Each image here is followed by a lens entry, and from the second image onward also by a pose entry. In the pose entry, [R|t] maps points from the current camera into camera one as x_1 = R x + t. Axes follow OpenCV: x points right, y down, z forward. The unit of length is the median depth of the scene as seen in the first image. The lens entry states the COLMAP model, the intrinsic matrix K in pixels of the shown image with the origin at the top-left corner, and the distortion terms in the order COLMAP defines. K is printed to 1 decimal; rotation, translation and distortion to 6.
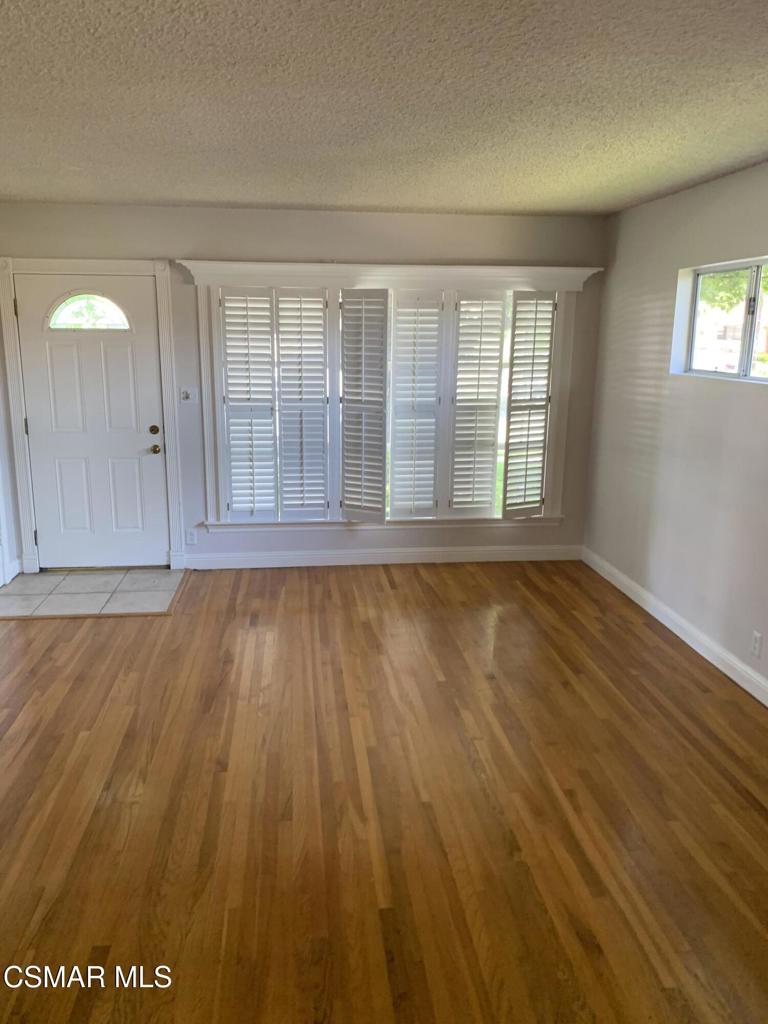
lens RADIAL K [[779.8, 0, 384.0], [0, 779.8, 512.0], [0, 0, 1]] dist [0.094432, -0.196014]
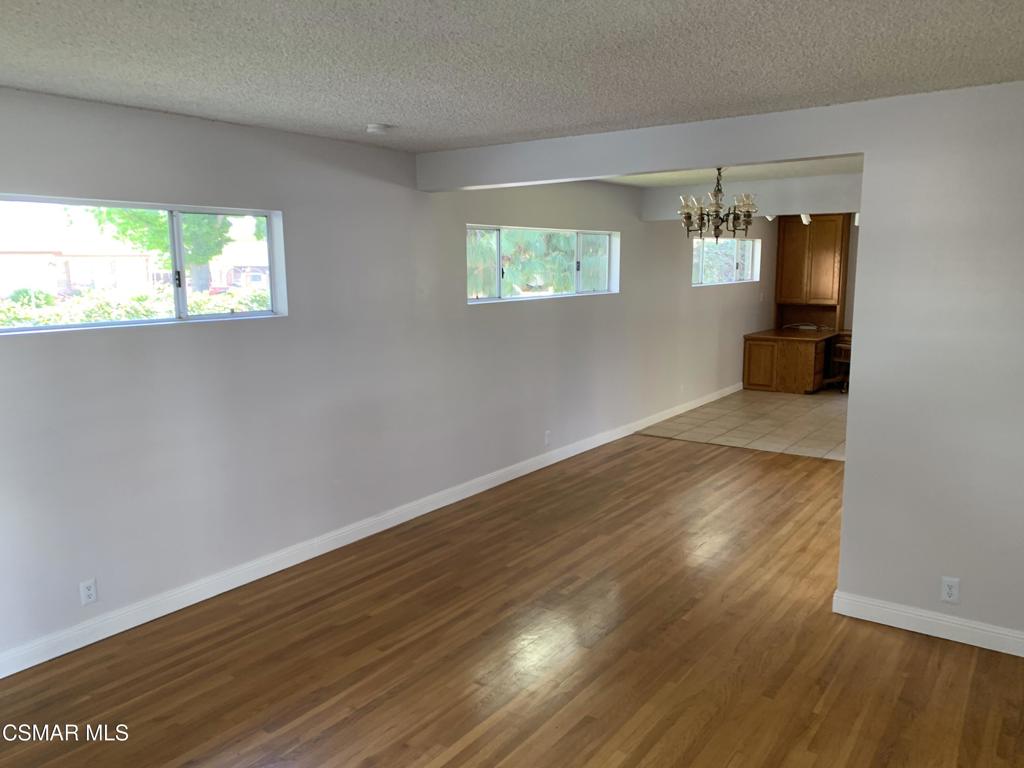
lens RADIAL K [[786.2, 0, 508.5], [0, 786.2, 378.4], [0, 0, 1]] dist [0.098884, -0.178766]
pose [[-0.734390, -0.100366, 0.671266, -0.394100], [0.154558, 0.938293, 0.309383, -0.220951], [-0.660896, 0.330957, -0.673561, 0.891705]]
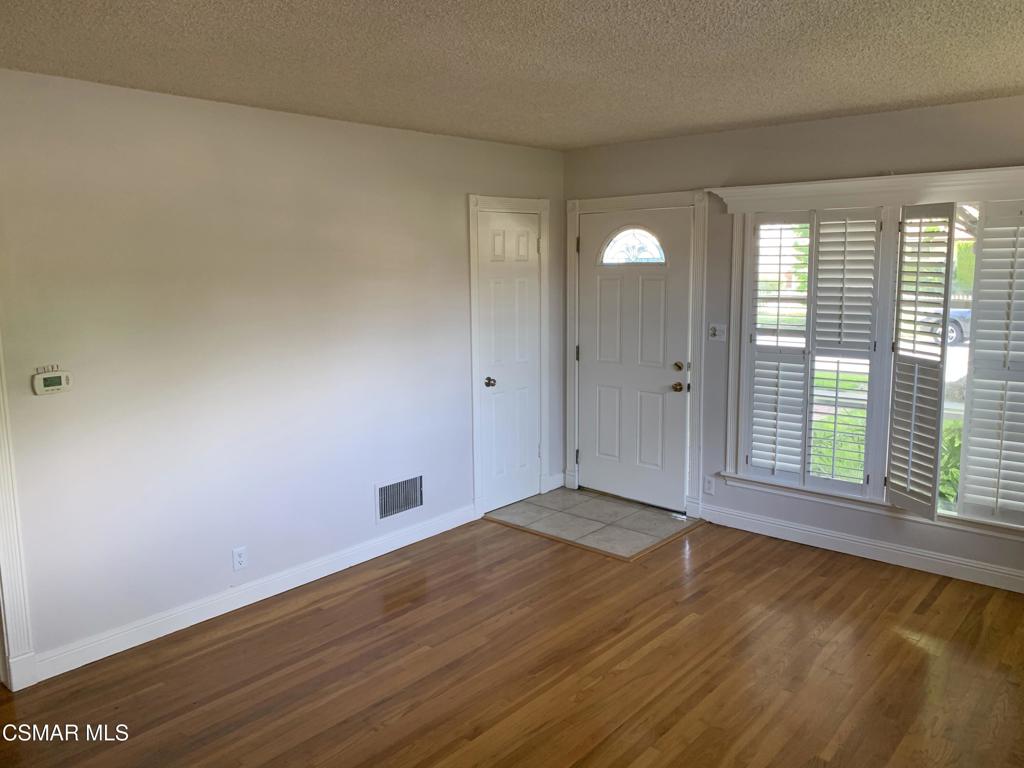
lens RADIAL K [[779.8, 0, 512.0], [0, 779.8, 384.0], [0, 0, 1]] dist [0.094432, -0.196014]
pose [[0.666876, 0.101719, -0.738193, 0.285533], [-0.149855, 0.988708, 0.000860, -0.055656], [0.729945, 0.110049, 0.674589, 0.222576]]
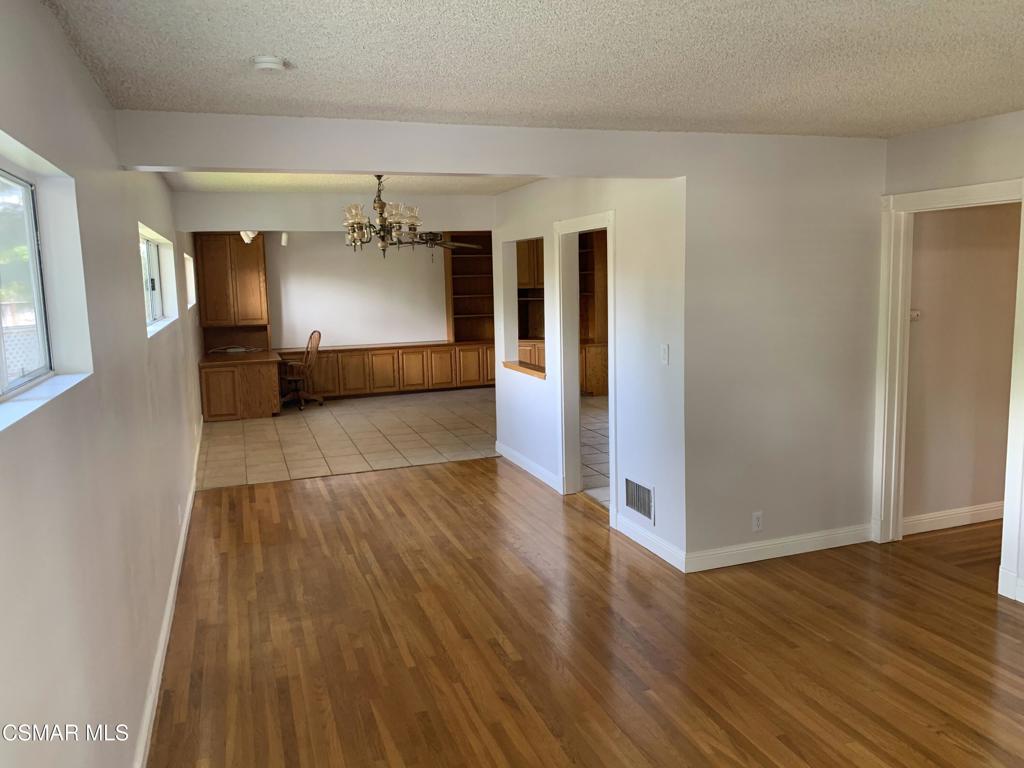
lens RADIAL K [[779.8, 0, 512.0], [0, 779.8, 384.0], [0, 0, 1]] dist [0.094432, -0.196014]
pose [[-0.974529, 0.048937, -0.218856, 0.231928], [-0.031817, 0.935858, 0.350939, -0.218825], [0.221992, 0.348963, -0.910464, 0.918823]]
